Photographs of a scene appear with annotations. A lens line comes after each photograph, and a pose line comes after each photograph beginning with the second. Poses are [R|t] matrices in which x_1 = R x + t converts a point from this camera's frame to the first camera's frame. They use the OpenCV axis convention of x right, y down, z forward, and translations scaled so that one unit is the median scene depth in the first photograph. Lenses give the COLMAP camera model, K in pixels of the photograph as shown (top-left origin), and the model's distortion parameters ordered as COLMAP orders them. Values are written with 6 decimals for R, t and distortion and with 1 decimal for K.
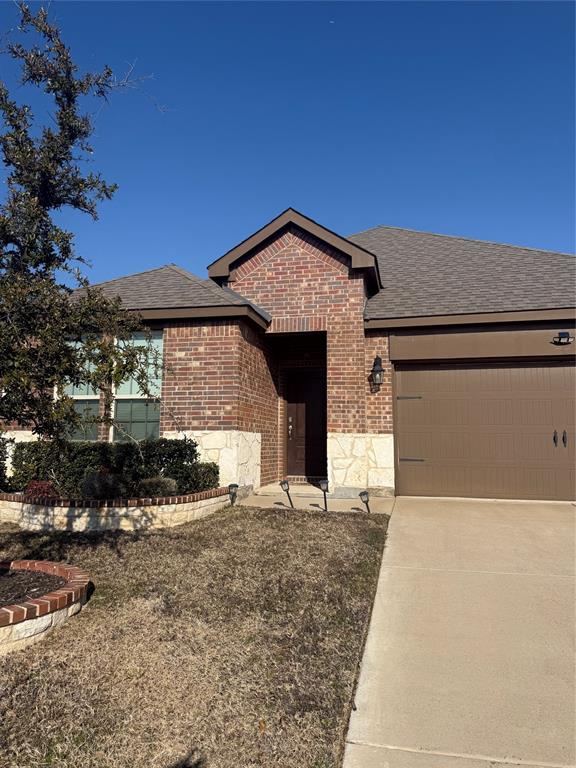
lens RADIAL K [[528.8, 0, 286.6], [0, 528.8, 379.4], [0, 0, 1]] dist [0.094082, -0.009640]
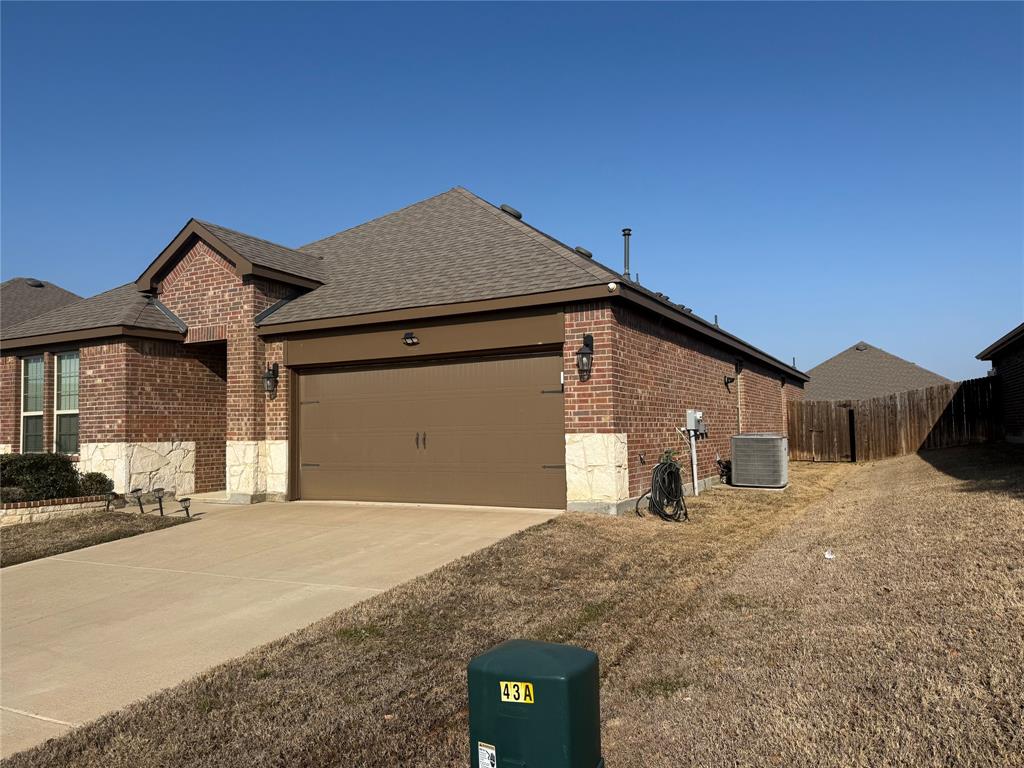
lens RADIAL K [[714.9, 0, 516.8], [0, 714.9, 393.6], [0, 0, 1]] dist [0.077376, -0.099085]
pose [[0.964977, -0.039157, -0.259397, 0.974254], [0.058610, 0.995984, 0.067687, -0.050655], [0.255705, -0.080520, 0.963396, -0.188875]]
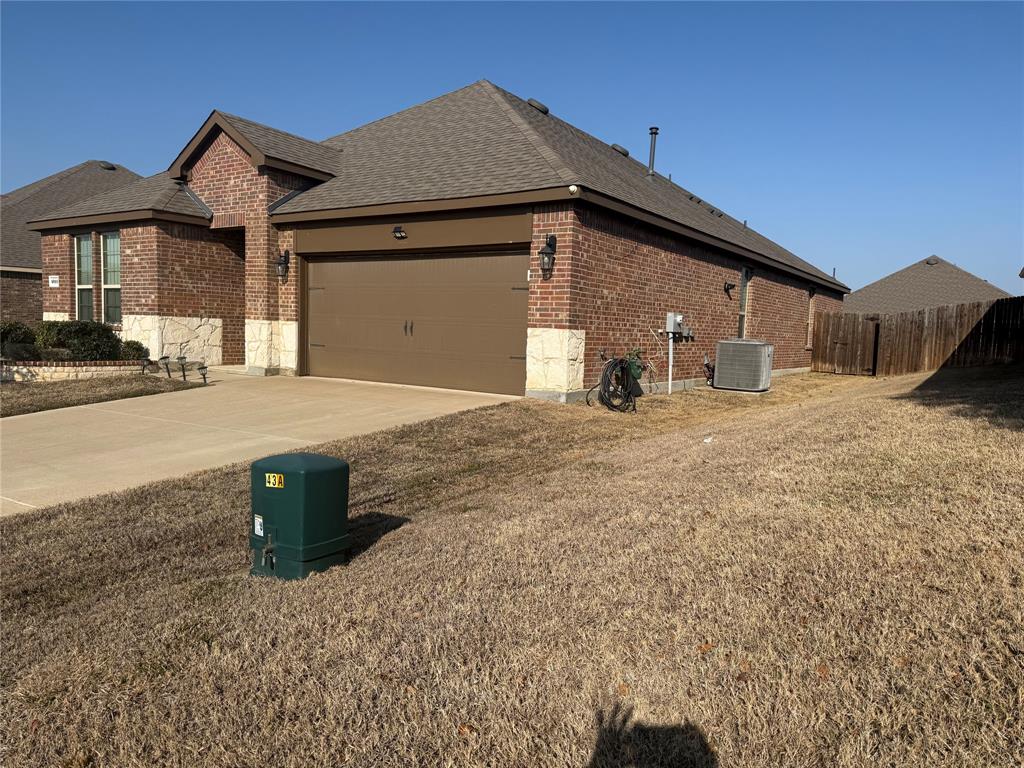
lens RADIAL K [[714.9, 0, 512.1], [0, 714.9, 392.8], [0, 0, 1]] dist [0.077376, -0.099085]
pose [[0.933504, 0.054408, -0.354414, 1.162848], [0.018550, 0.979769, 0.199271, -0.042567], [0.358086, -0.192594, 0.913609, -0.240369]]
